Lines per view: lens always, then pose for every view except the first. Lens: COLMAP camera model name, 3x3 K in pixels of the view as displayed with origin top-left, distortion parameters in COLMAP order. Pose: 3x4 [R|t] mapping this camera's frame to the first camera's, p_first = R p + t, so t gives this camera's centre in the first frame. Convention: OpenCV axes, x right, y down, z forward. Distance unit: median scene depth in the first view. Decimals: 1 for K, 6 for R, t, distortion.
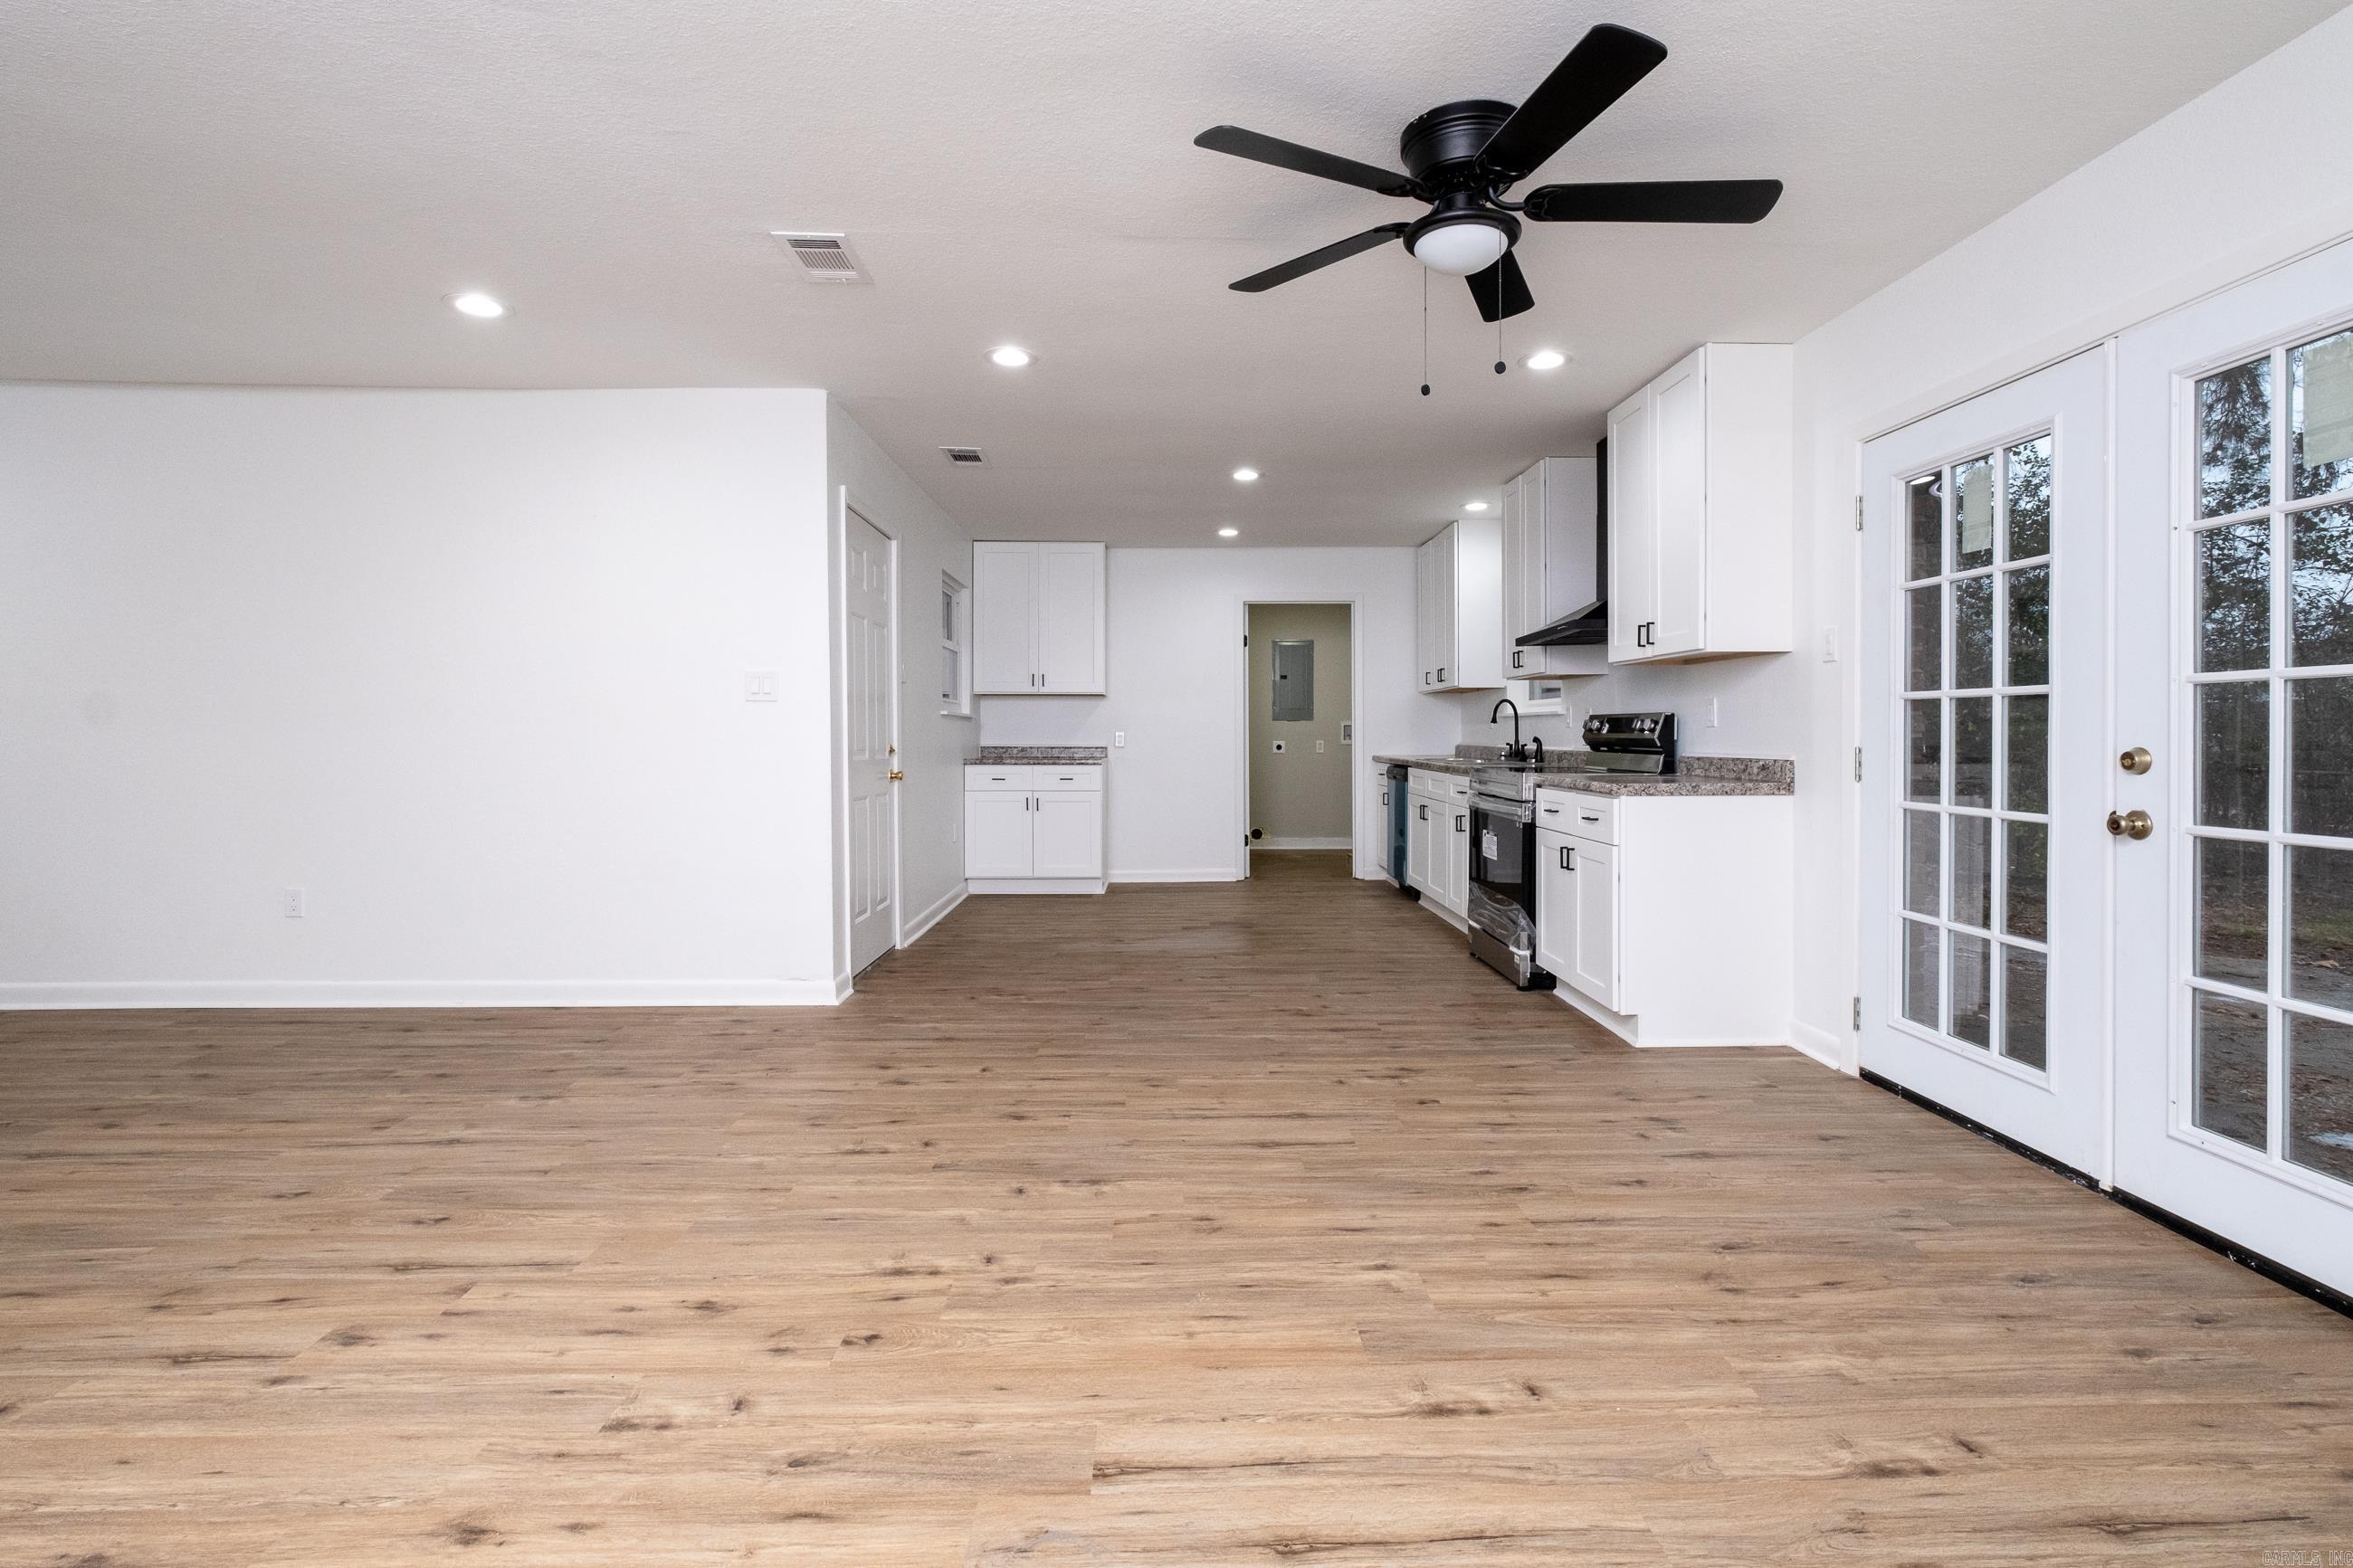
lens RADIAL K [[1073.1, 0, 1181.7], [0, 1073.1, 743.3], [0, 0, 1]] dist [-0.002023, -0.001459]
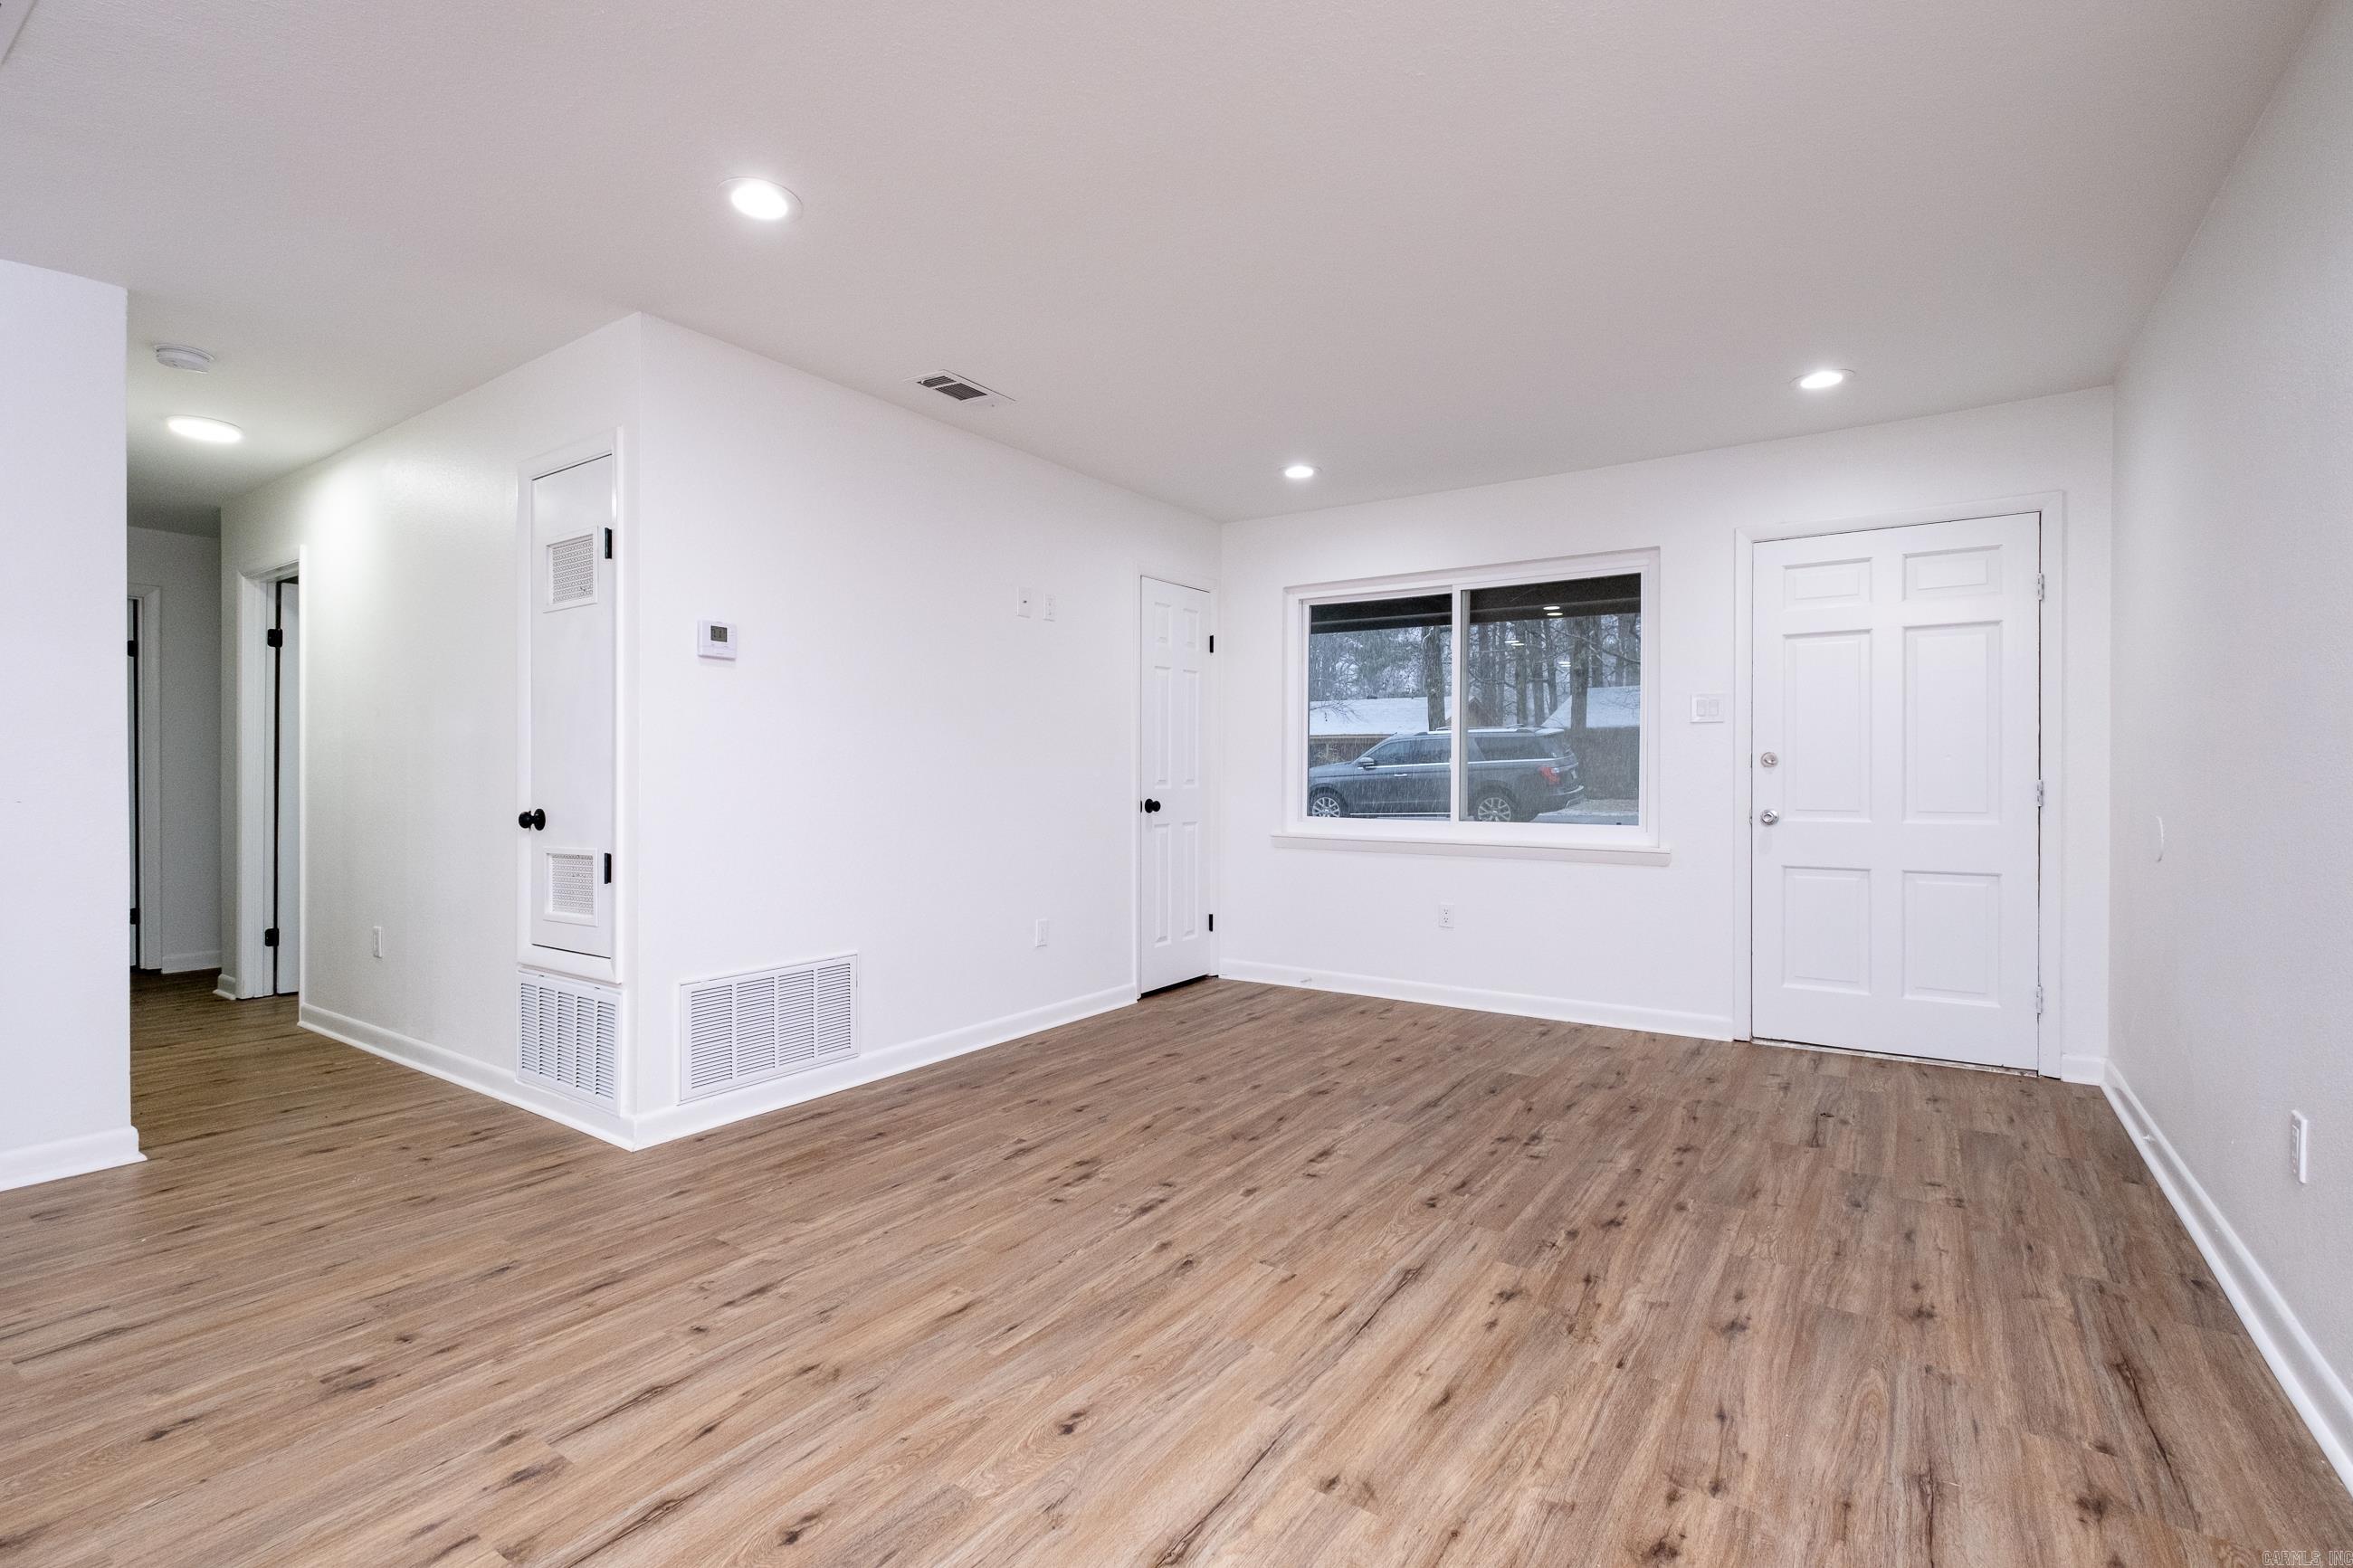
lens RADIAL K [[1073.1, 0, 1181.7], [0, 1073.1, 743.3], [0, 0, 1]] dist [-0.002023, -0.001459]
pose [[-0.587157, -0.025351, -0.809076, -0.233236], [-0.006055, 0.999619, -0.026927, -0.015283], [0.809450, -0.010911, -0.587087, 1.252604]]
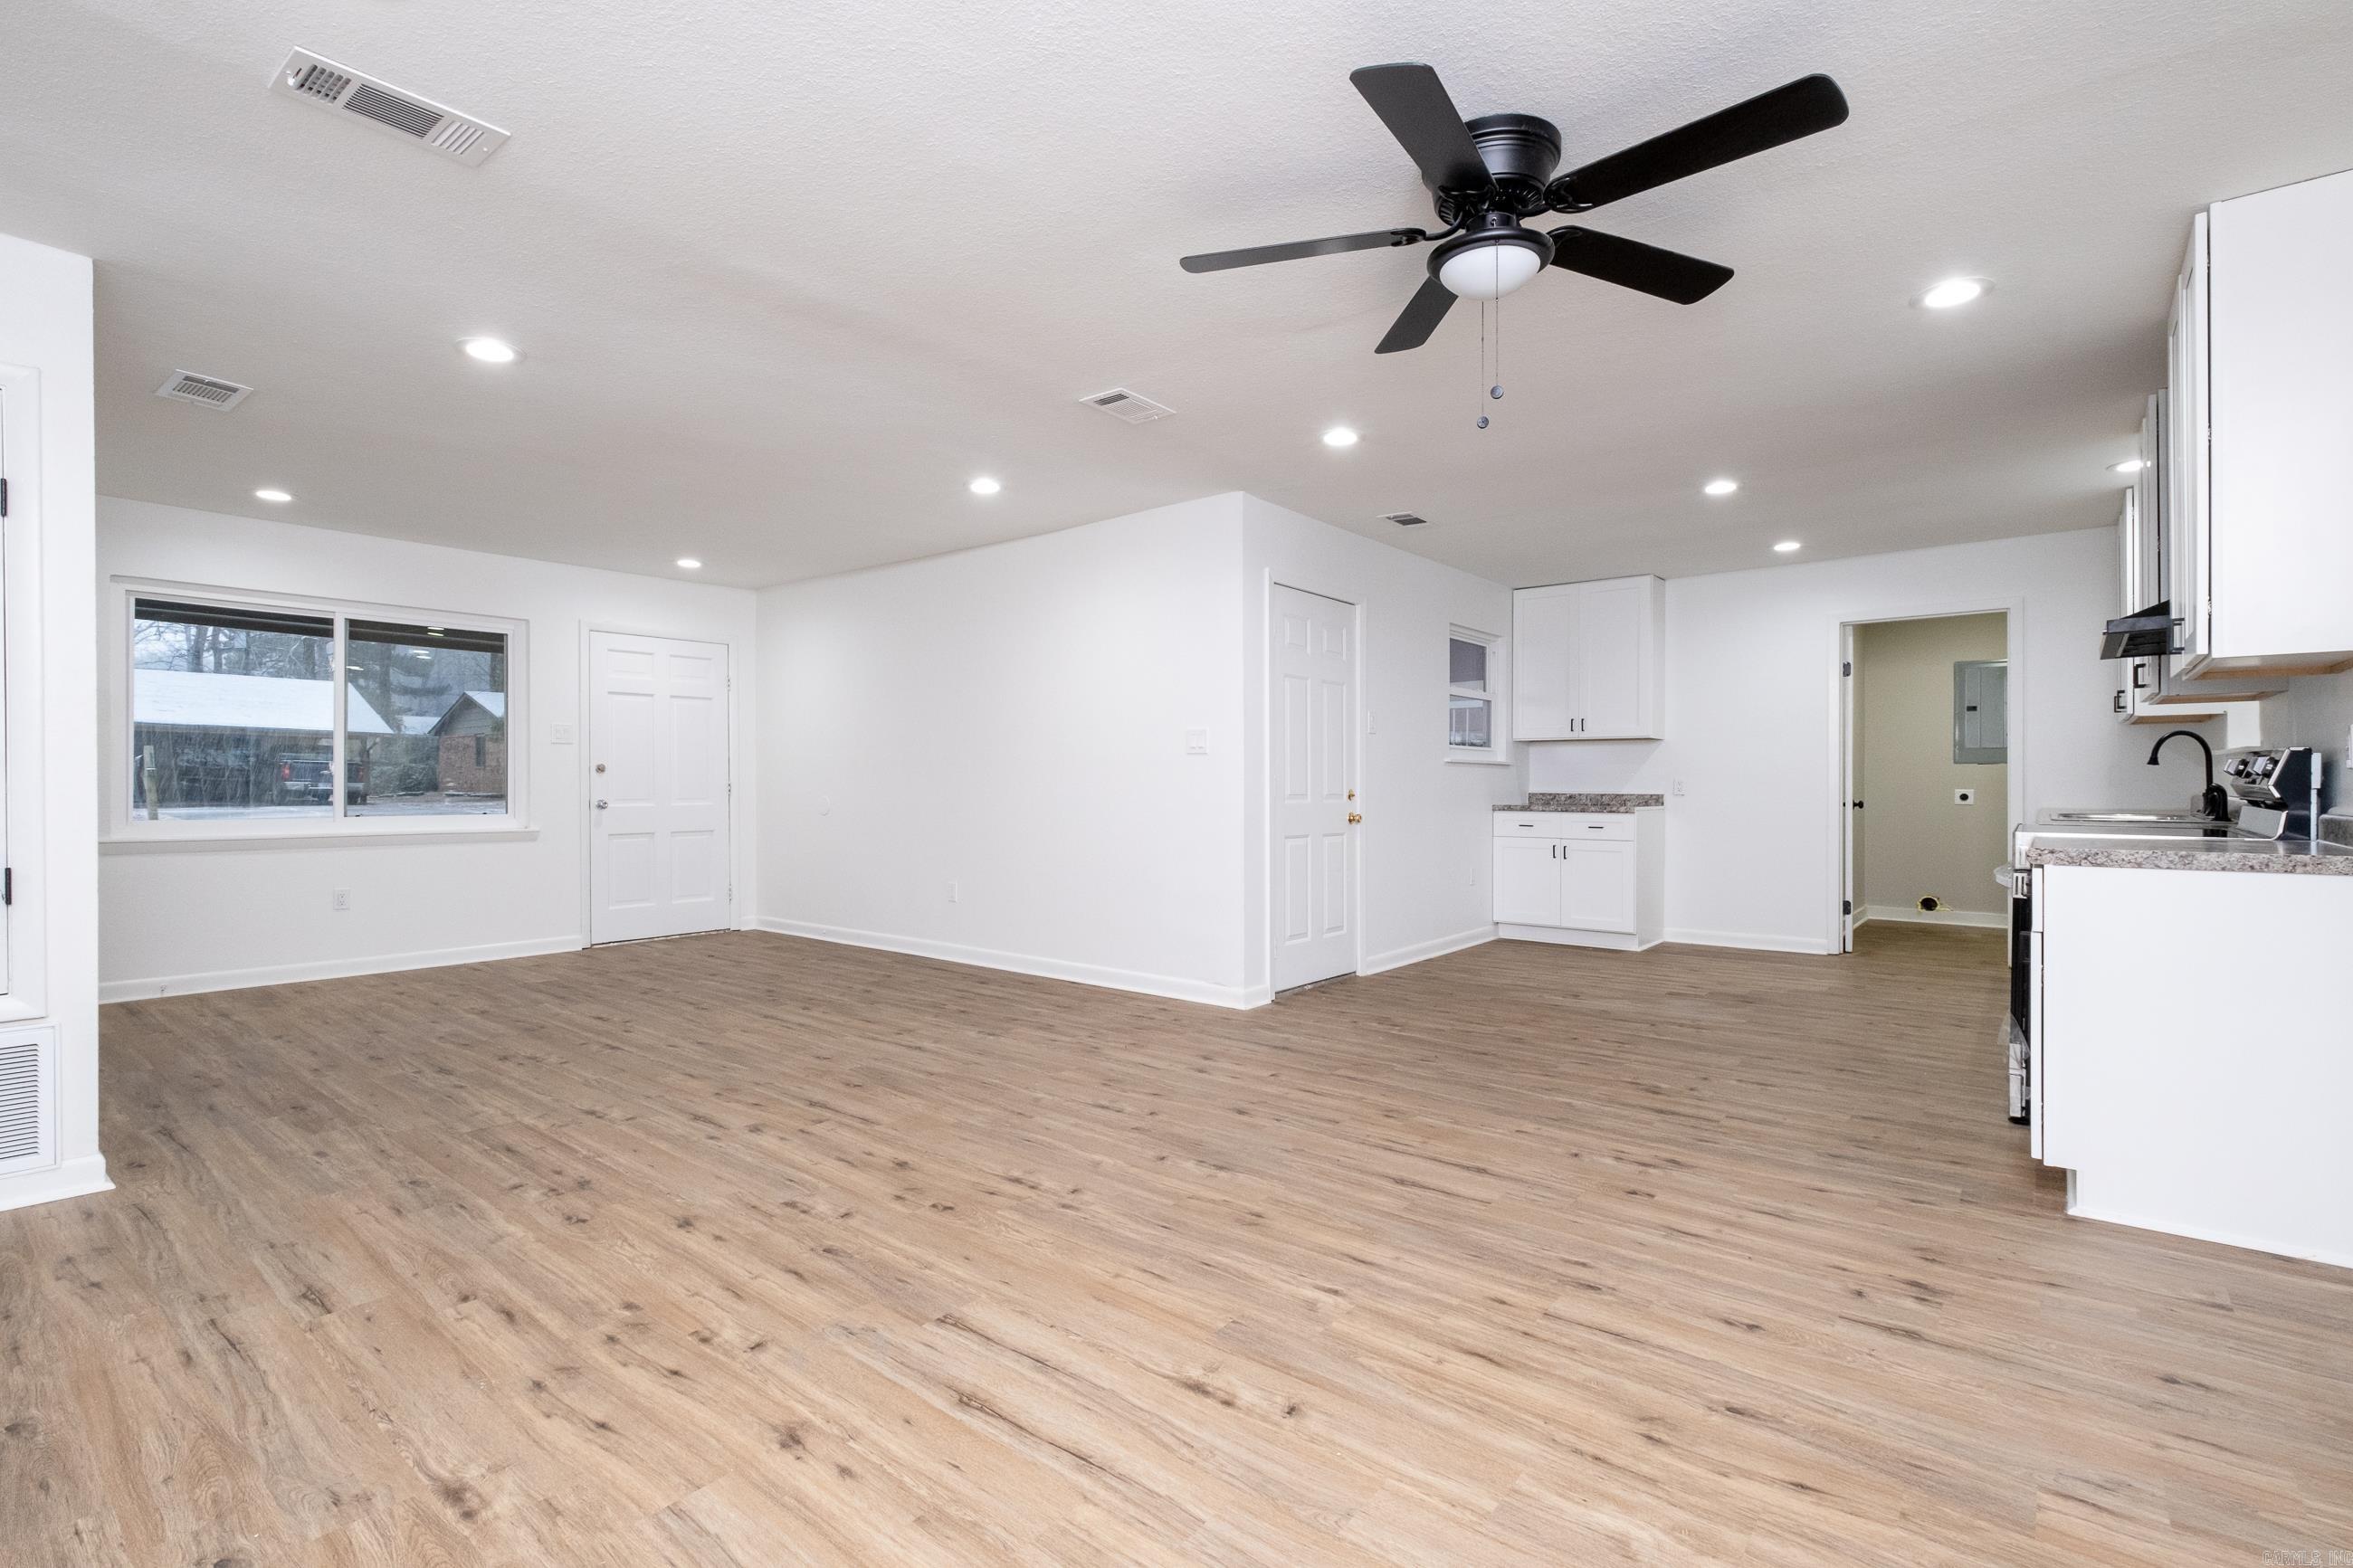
lens RADIAL K [[1064.7, 0, 1176.5], [0, 1064.7, 784.0], [0, 0, 1]] dist [-0.002020, -0.001203]
pose [[0.758776, 0.001545, -0.651350, 0.552650], [-0.005456, 0.999977, -0.003985, 0.000463], [0.651329, 0.006577, 0.758767, 0.084674]]
